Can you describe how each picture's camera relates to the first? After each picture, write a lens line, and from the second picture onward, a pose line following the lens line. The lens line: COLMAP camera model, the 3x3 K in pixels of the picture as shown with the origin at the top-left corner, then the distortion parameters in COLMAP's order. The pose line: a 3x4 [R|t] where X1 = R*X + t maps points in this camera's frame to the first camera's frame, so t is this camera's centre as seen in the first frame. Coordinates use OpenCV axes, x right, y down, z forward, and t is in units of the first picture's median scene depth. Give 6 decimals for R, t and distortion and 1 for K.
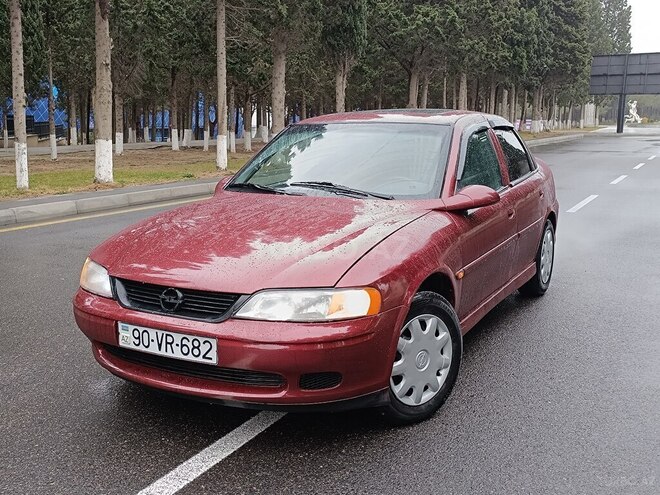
lens RADIAL K [[710.6, 0, 338.5], [0, 710.6, 238.9], [0, 0, 1]] dist [0.031370, 0.000000]
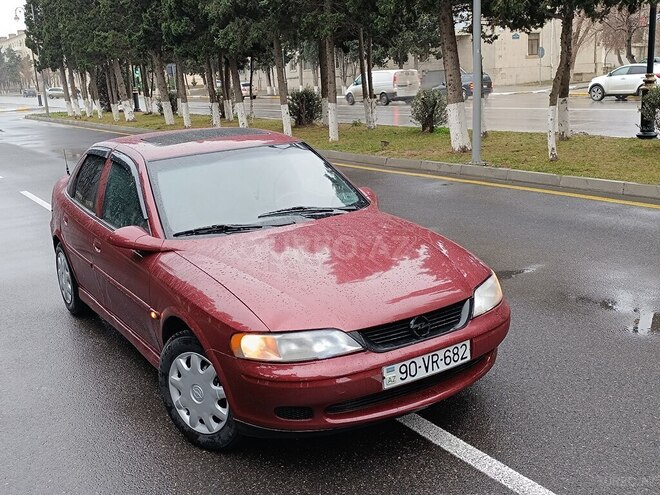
lens RADIAL K [[710.6, 0, 322.9], [0, 710.6, 240.5], [0, 0, 1]] dist [0.031370, 0.000000]
pose [[0.501223, -0.229184, 0.834416, -1.075905], [0.201369, 0.968707, 0.145109, -0.211520], [-0.841562, 0.095294, 0.531689, 0.461079]]
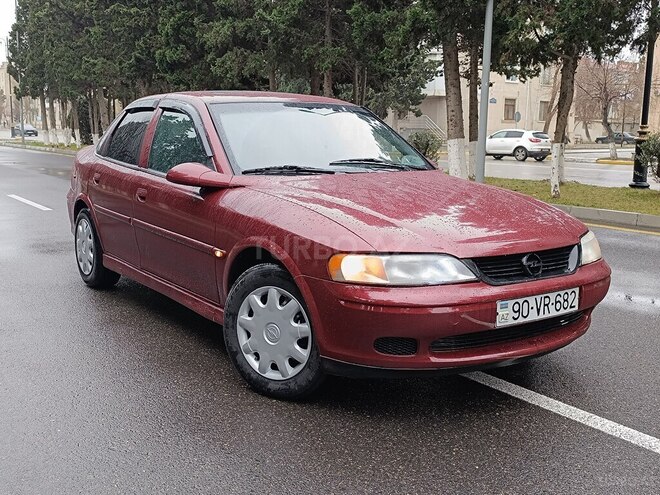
lens RADIAL K [[710.6, 0, 320.8], [0, 710.6, 246.9], [0, 0, 1]] dist [0.031370, 0.000000]
pose [[0.470054, -0.138994, 0.871625, -1.116953], [0.136915, 0.987052, 0.083564, -0.058637], [-0.871954, 0.080059, 0.482998, 0.681219]]
